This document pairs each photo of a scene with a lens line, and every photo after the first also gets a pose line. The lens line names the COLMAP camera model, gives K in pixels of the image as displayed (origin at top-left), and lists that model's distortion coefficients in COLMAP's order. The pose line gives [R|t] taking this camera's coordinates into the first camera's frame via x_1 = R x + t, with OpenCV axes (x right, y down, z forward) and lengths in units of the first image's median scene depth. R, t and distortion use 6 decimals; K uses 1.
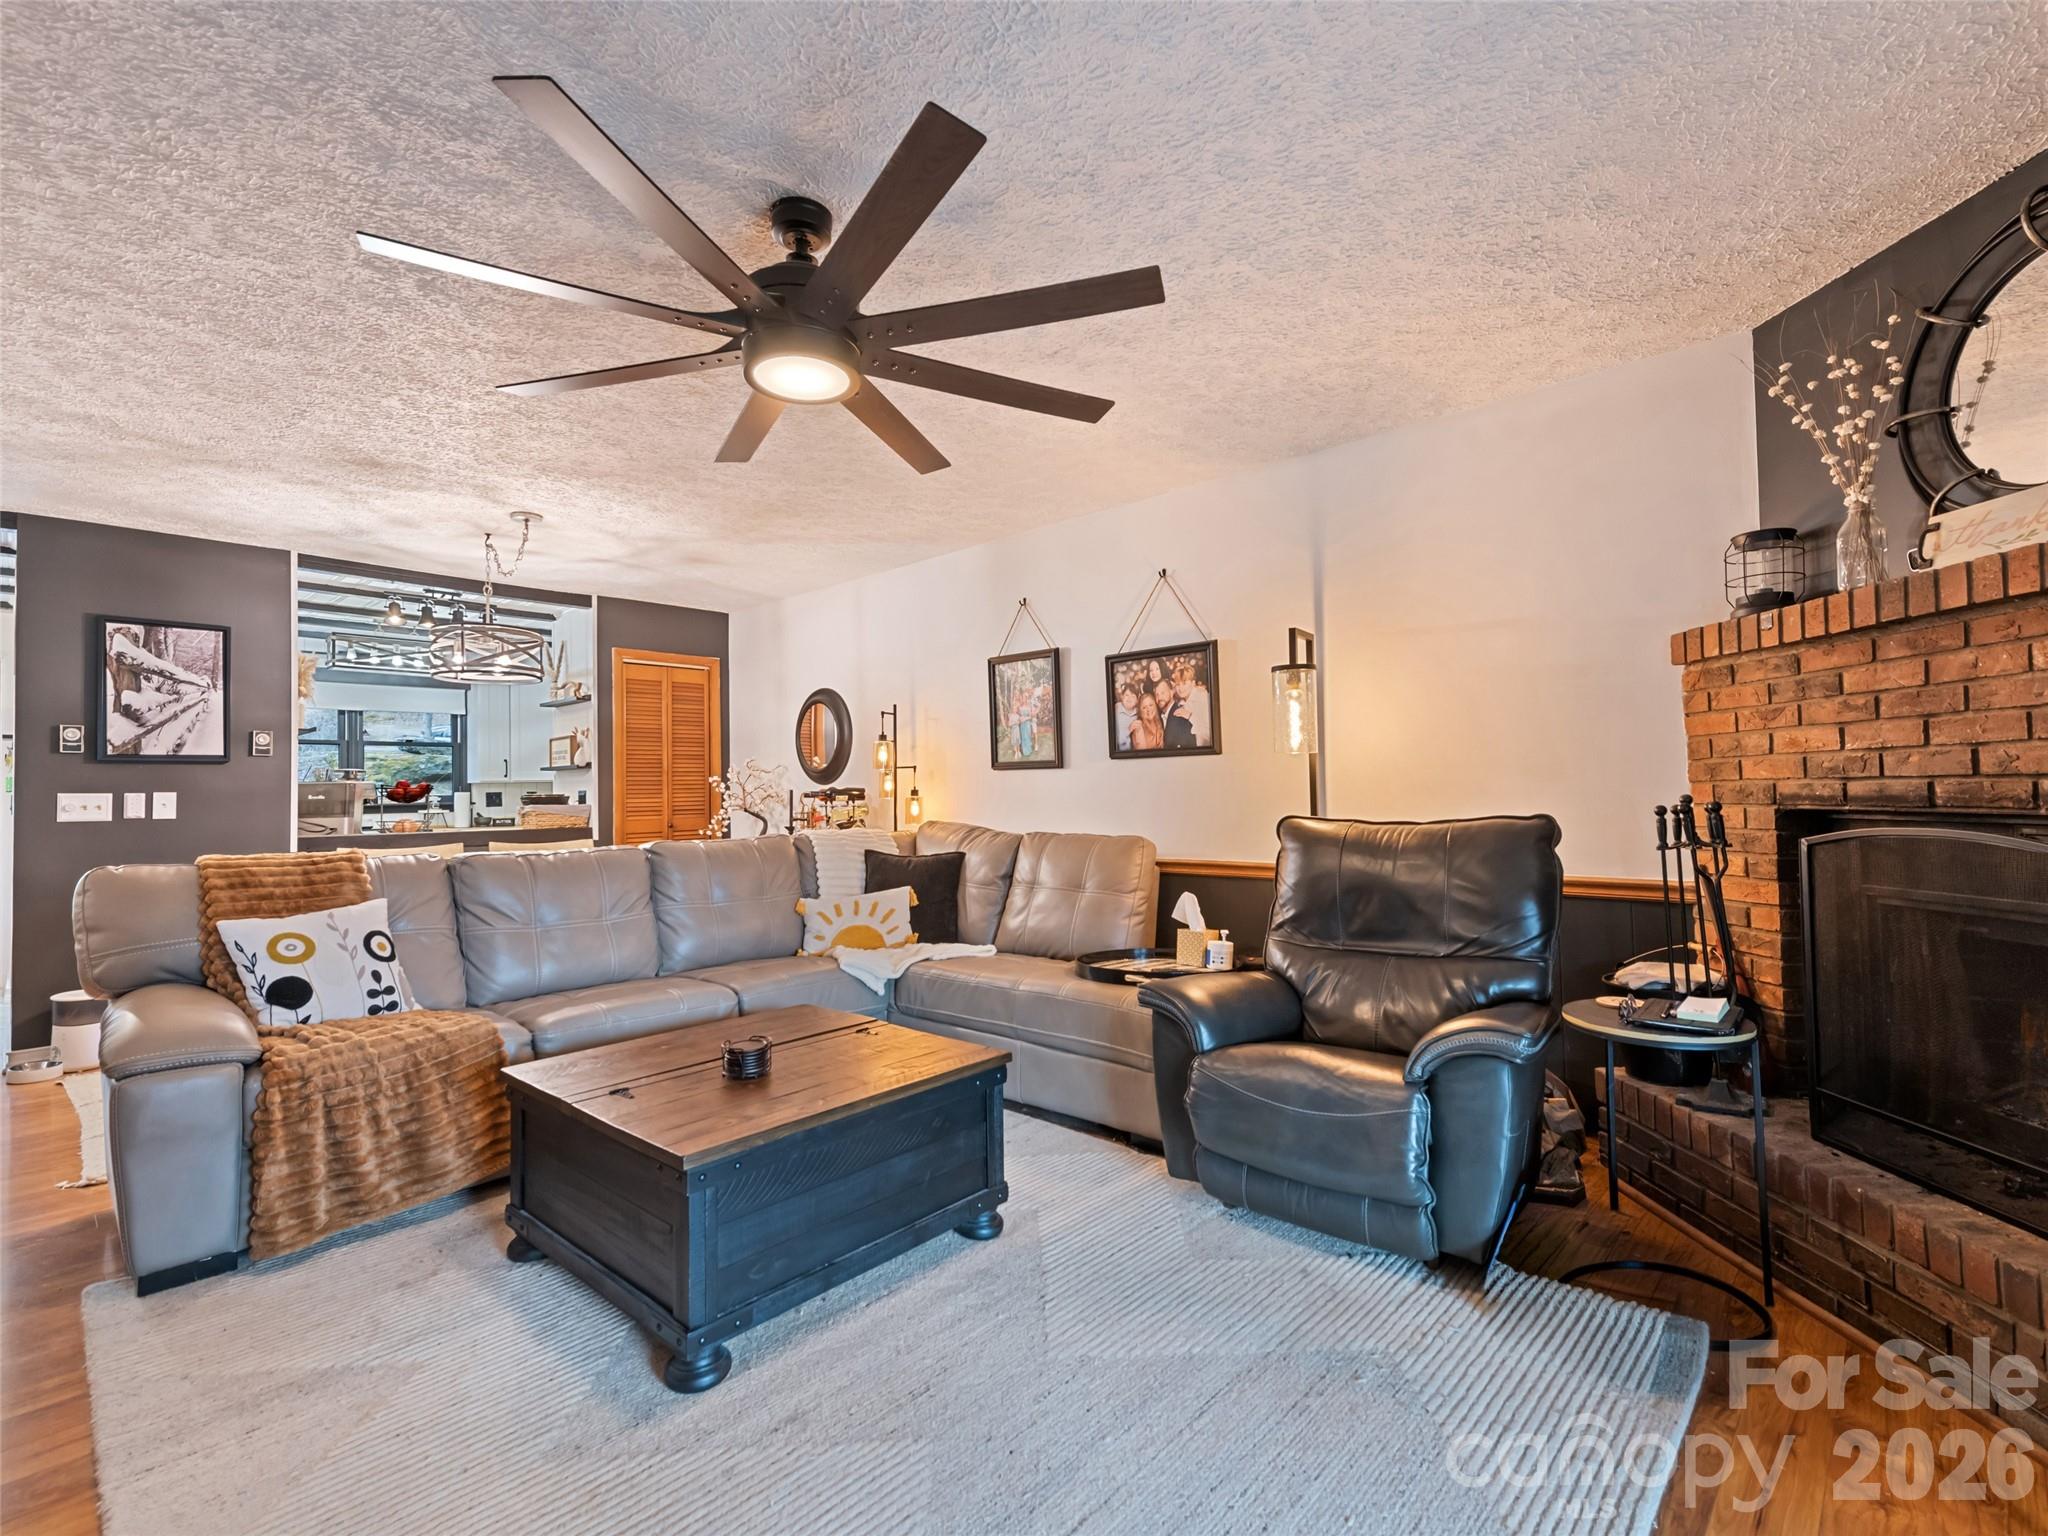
lens RADIAL K [[931.6, 0, 1074.8], [0, 931.6, 763.8], [0, 0, 1]] dist [0.013285, -0.002209]
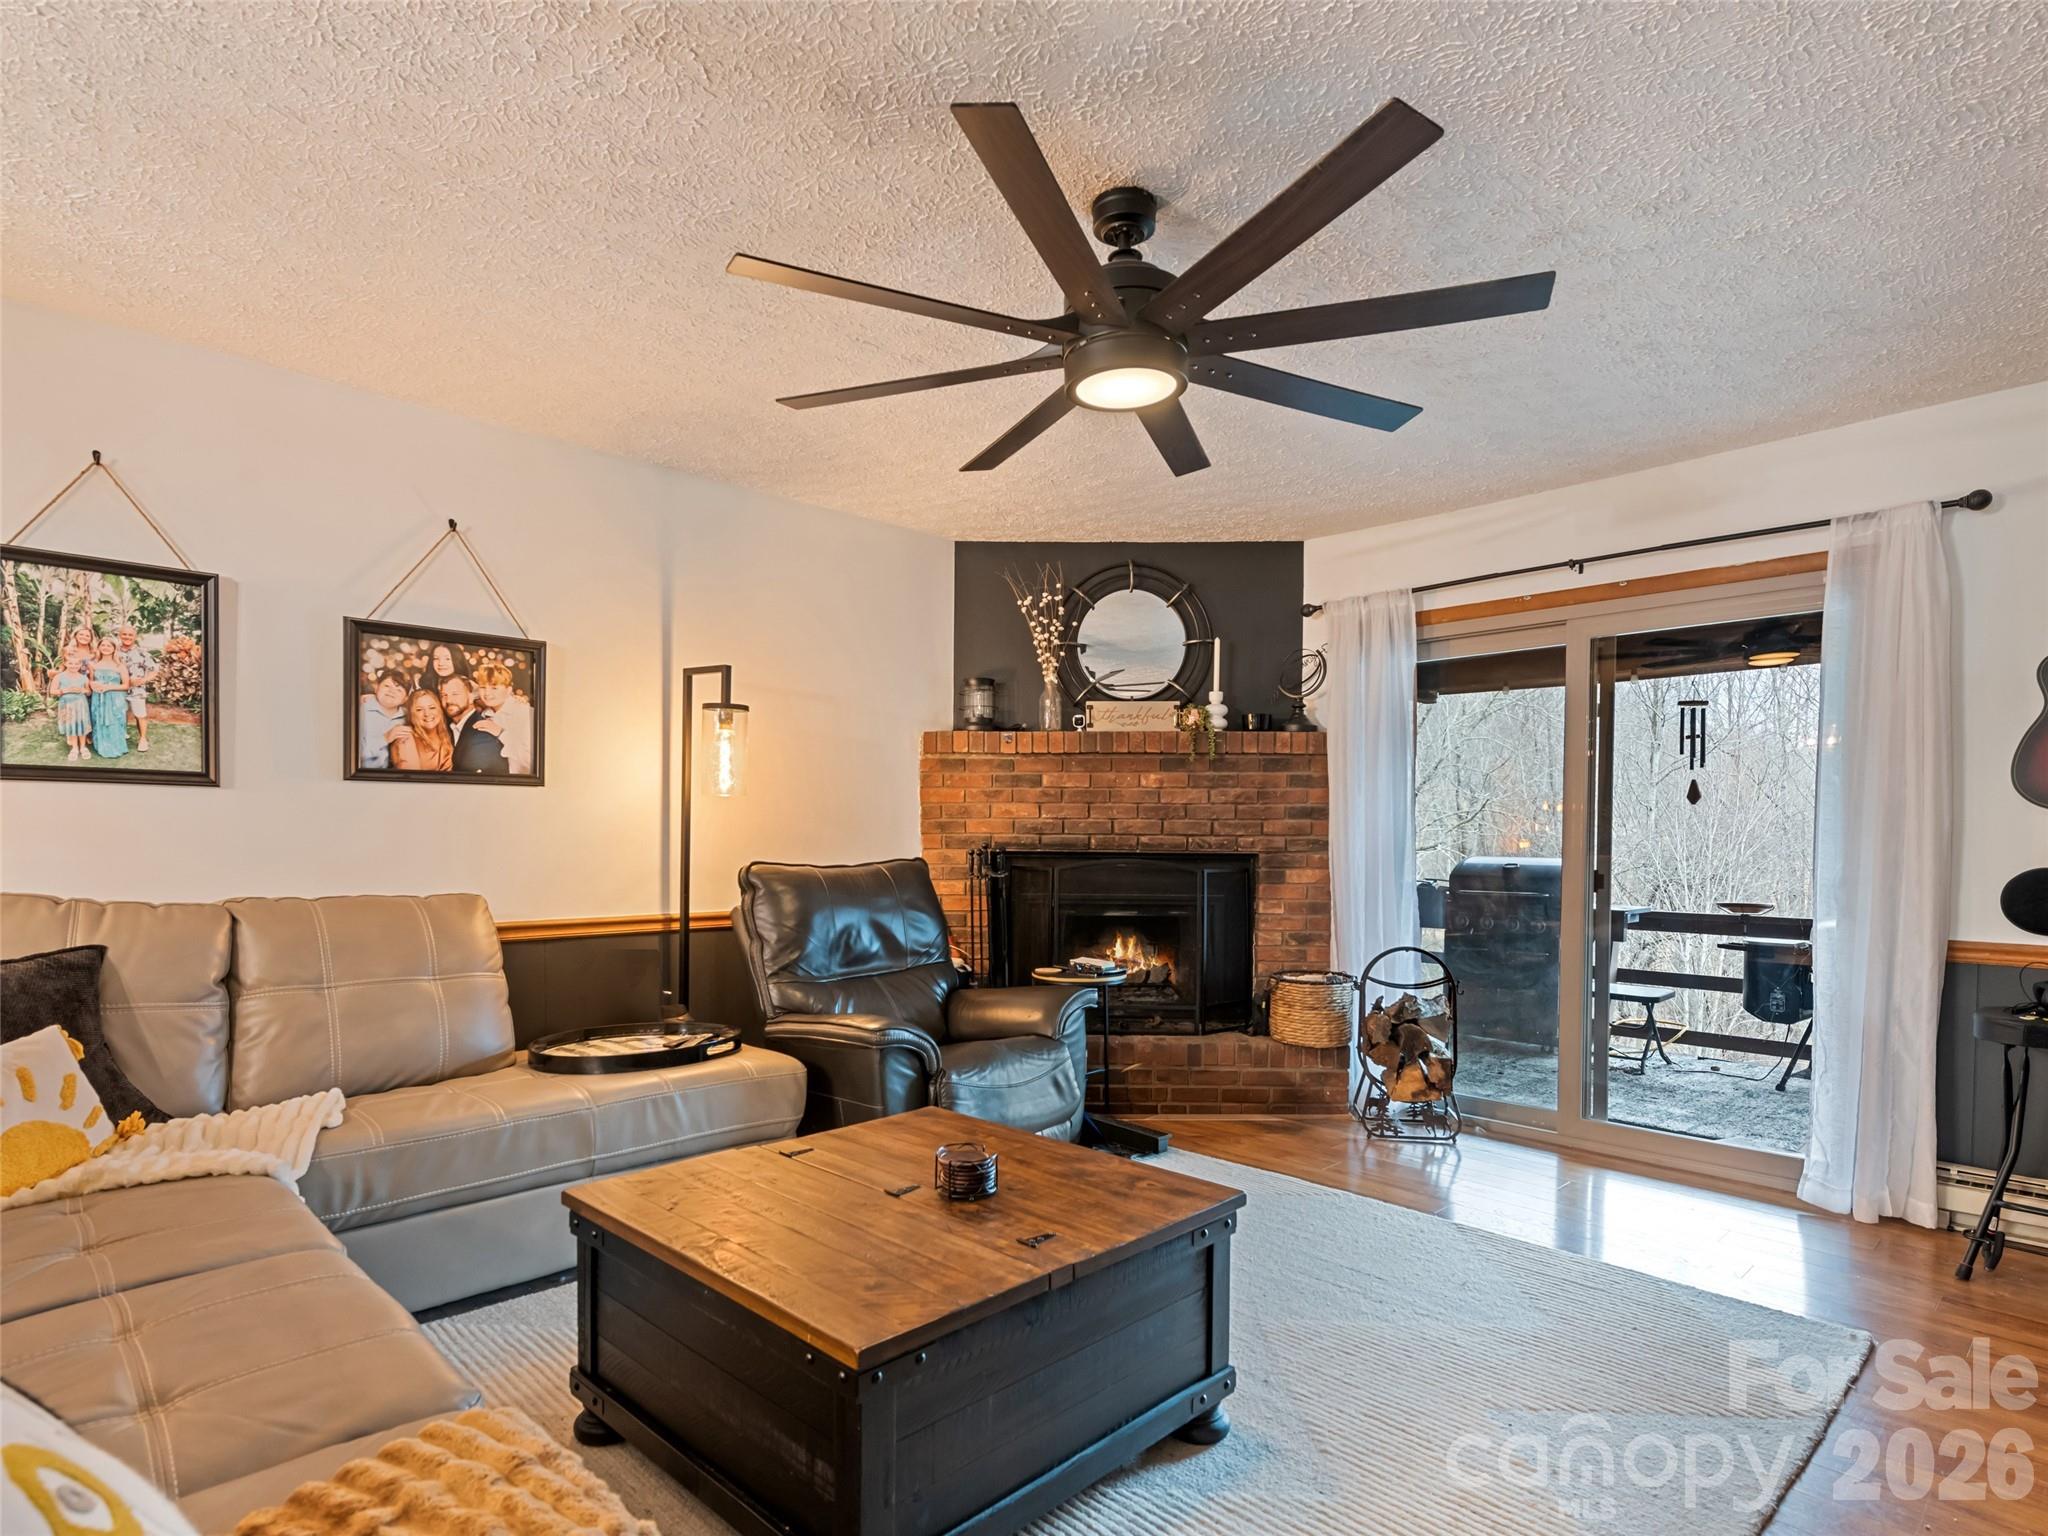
lens RADIAL K [[1079.7, 0, 1005.0], [0, 1079.7, 867.1], [0, 0, 1]] dist [0.000993, -0.003356]
pose [[0.071908, -0.013959, 0.997314, -0.699877], [-0.038475, 0.999119, 0.016758, 0.026232], [-0.996669, -0.039577, 0.071307, 0.511364]]
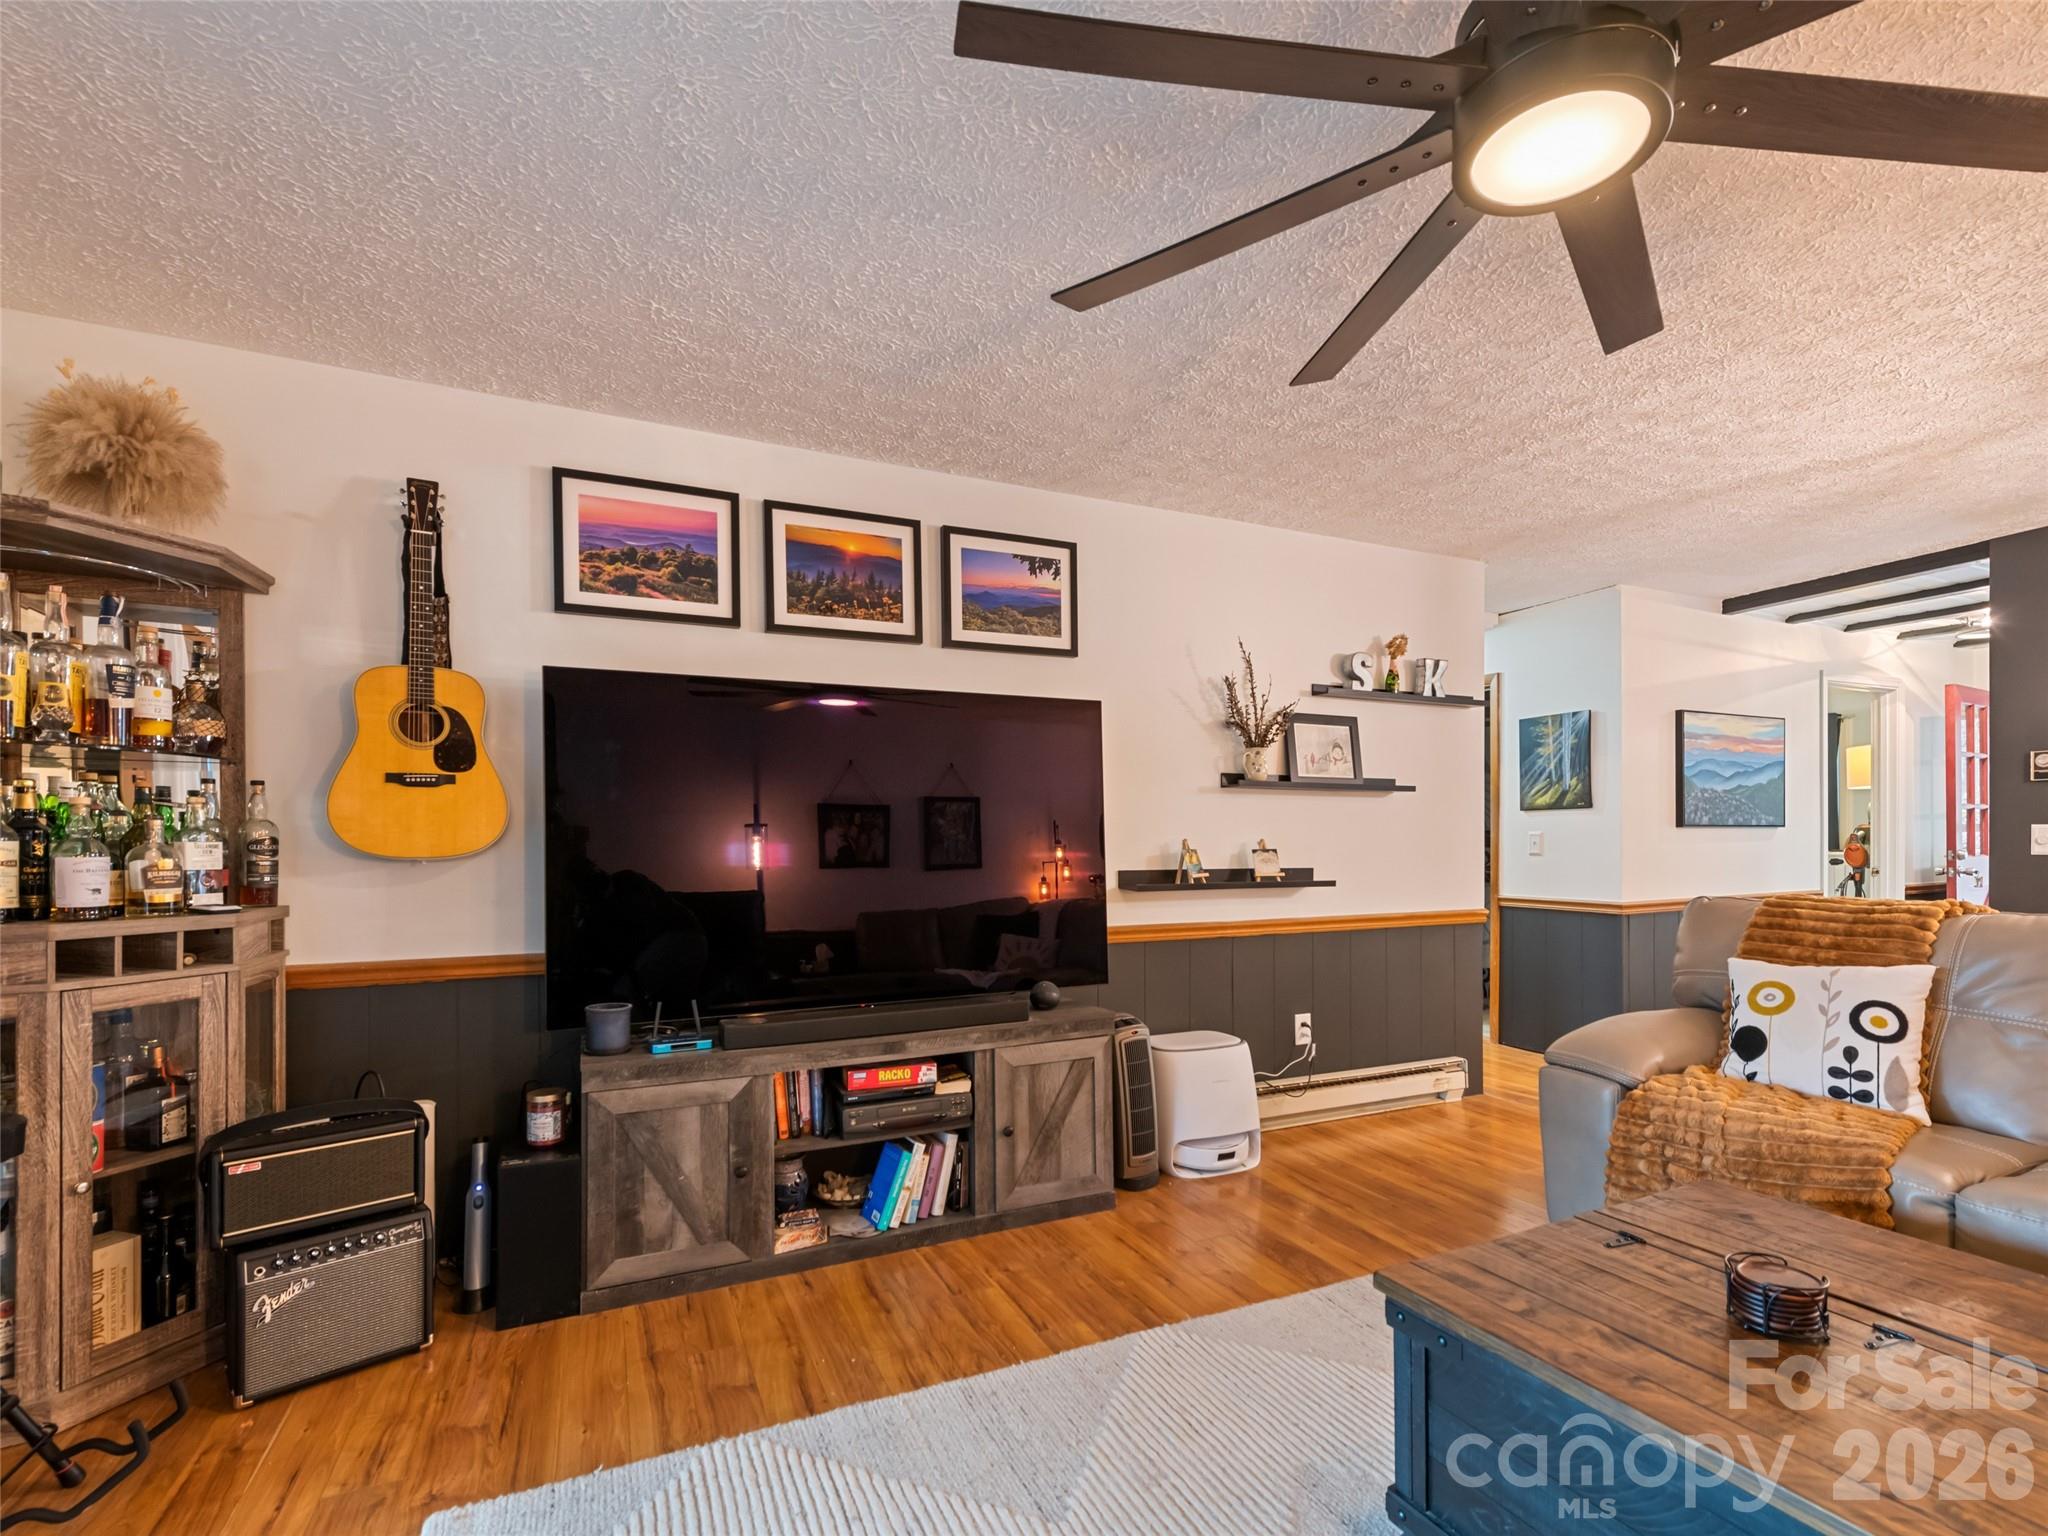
lens RADIAL K [[931.6, 0, 1017.1], [0, 931.6, 846.6], [0, 0, 1]] dist [0.013285, -0.002209]
pose [[-0.391421, 0.019761, -0.920000, 0.199489], [0.040514, 0.999170, 0.004224, 0.008213], [0.919319, -0.035620, -0.391897, 0.448103]]
